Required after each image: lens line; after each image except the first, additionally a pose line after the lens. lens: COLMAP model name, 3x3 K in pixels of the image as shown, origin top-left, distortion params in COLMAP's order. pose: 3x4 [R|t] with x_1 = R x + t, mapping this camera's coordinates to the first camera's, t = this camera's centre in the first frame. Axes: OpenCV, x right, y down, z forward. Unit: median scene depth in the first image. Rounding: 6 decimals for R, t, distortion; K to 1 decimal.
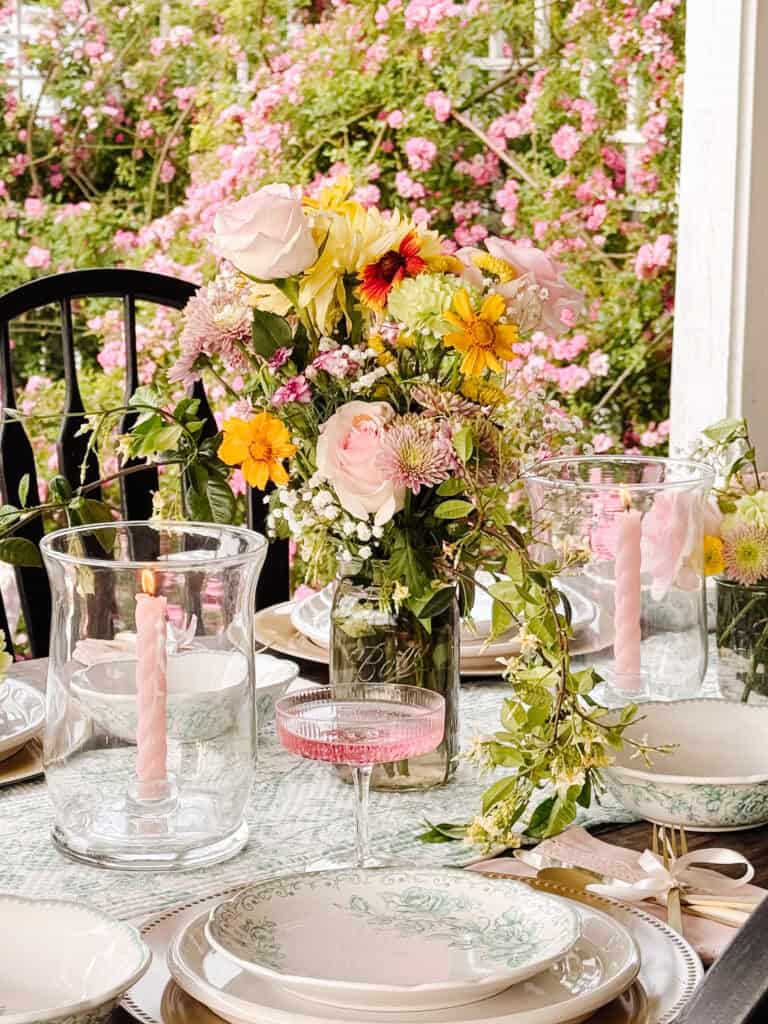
lens RADIAL K [[2556.6, 0, 385.8], [0, 2556.6, 507.6], [0, 0, 1]] dist [0.000192, 0.000000]
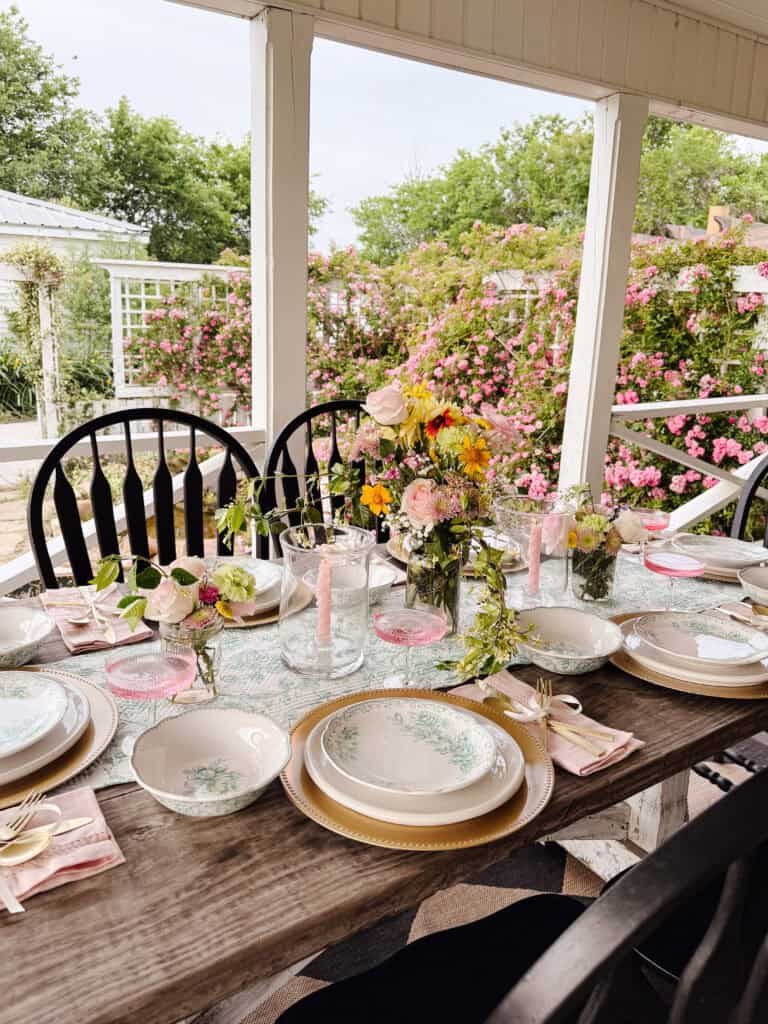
lens RADIAL K [[745.1, 0, 371.4], [0, 745.1, 460.3], [0, 0, 1]] dist [0.074095, -0.006735]
pose [[0.988489, 0.059051, -0.139291, 0.015173], [-0.055539, 0.998036, 0.028971, -0.029676], [0.140729, -0.020902, 0.989828, 0.119983]]
